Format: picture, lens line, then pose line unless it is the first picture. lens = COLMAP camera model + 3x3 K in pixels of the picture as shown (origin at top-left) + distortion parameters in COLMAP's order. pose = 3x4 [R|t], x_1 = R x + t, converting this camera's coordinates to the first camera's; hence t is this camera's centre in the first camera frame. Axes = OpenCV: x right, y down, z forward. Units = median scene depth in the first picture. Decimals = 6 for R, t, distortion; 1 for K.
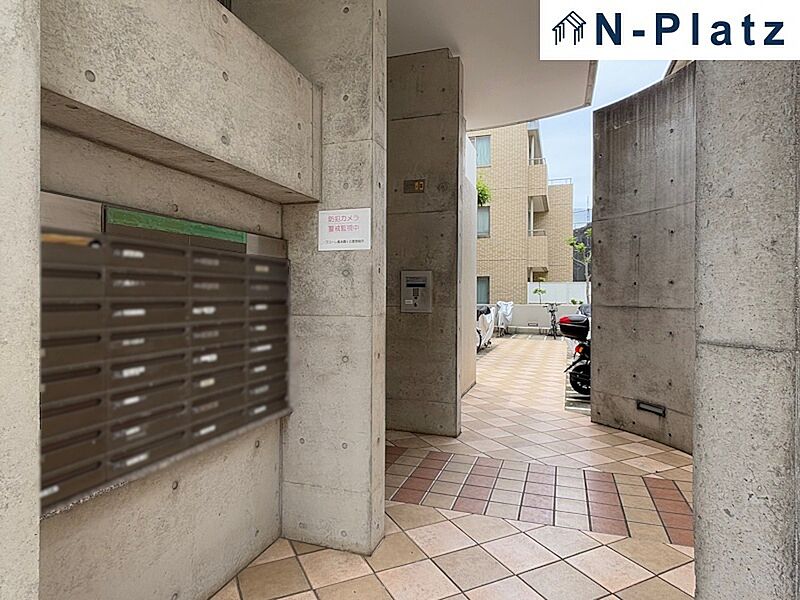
lens RADIAL K [[469.8, 0, 392.7], [0, 469.8, 294.7], [0, 0, 1]] dist [0.028889, -0.033568]
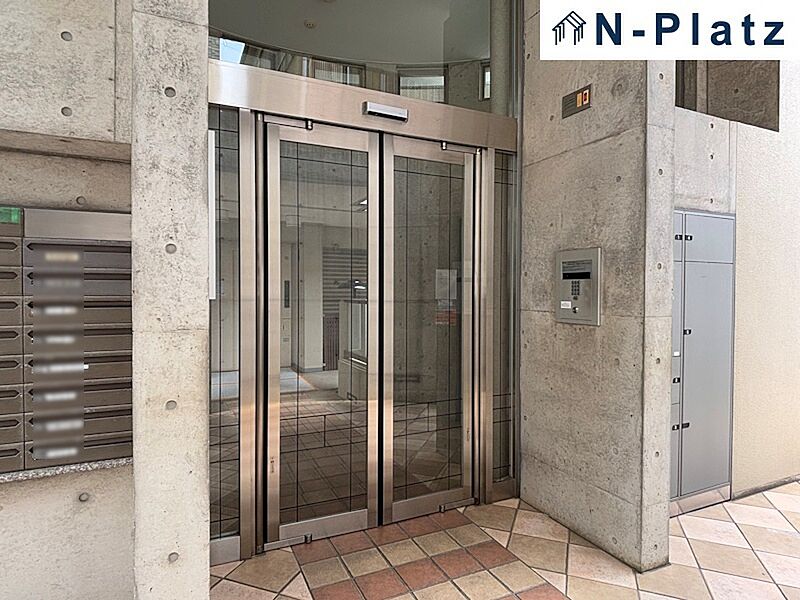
lens RADIAL K [[469.8, 0, 398.0], [0, 469.8, 301.1], [0, 0, 1]] dist [0.028889, -0.033568]
pose [[0.699084, 0.003669, -0.715030, 0.311745], [0.004909, 0.999939, 0.009931, 0.003660], [0.715023, -0.010453, 0.699023, 0.454465]]
